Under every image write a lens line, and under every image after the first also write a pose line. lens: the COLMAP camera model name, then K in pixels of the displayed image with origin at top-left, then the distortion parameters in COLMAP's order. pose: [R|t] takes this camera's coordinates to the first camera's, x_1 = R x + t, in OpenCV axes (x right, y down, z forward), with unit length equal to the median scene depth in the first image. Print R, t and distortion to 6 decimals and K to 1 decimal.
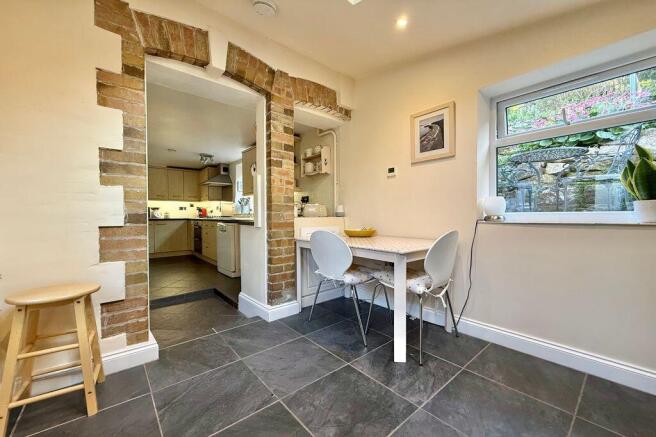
lens RADIAL K [[260.6, 0, 324.3], [0, 260.6, 218.5], [0, 0, 1]] dist [-0.000279, -0.000771]
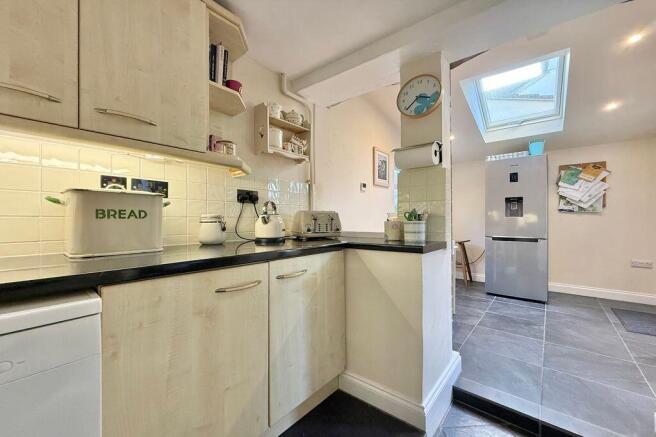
lens RADIAL K [[260.6, 0, 326.2], [0, 260.6, 218.5], [0, 0, 1]] dist [-0.000279, -0.000771]
pose [[-0.165660, 0.010299, 0.986129, -0.359396], [0.017601, 0.999817, -0.007485, -0.017826], [-0.986026, 0.016117, -0.165811, 0.600482]]
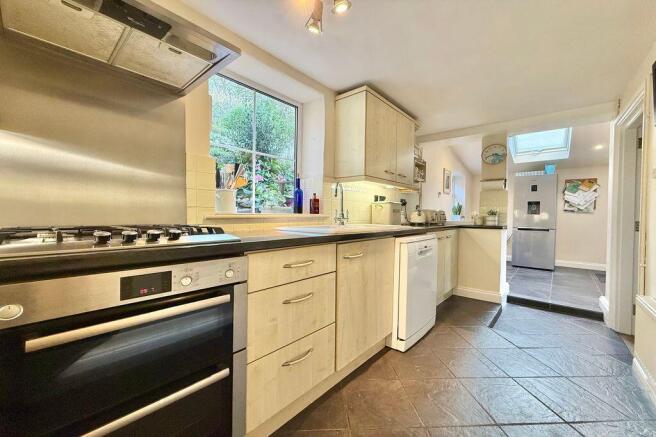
lens RADIAL K [[260.6, 0, 324.9], [0, 260.6, 220.3], [0, 0, 1]] dist [-0.000279, -0.000771]
pose [[-0.146484, -0.016972, 0.989067, -0.612686], [0.002577, 0.999843, 0.017539, -0.016201], [-0.989210, 0.005118, -0.146418, 0.904701]]
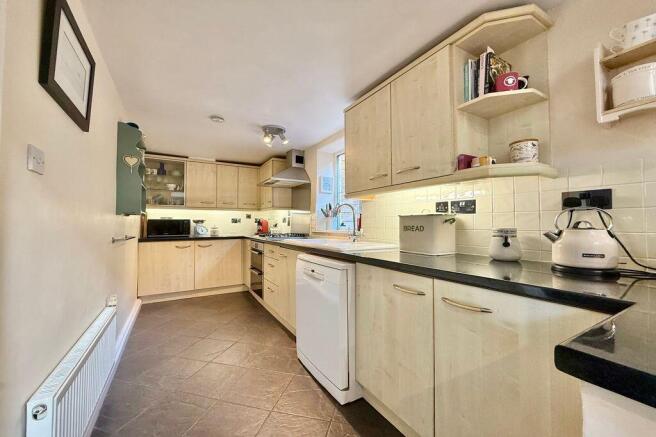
lens RADIAL K [[260.6, 0, 326.5], [0, 260.6, 215.0], [0, 0, 1]] dist [-0.000279, -0.000771]
pose [[0.983925, -0.005272, -0.178504, -0.206395], [-0.003169, 0.998891, -0.046970, -0.025598], [0.178554, 0.046780, 0.982817, 0.407345]]
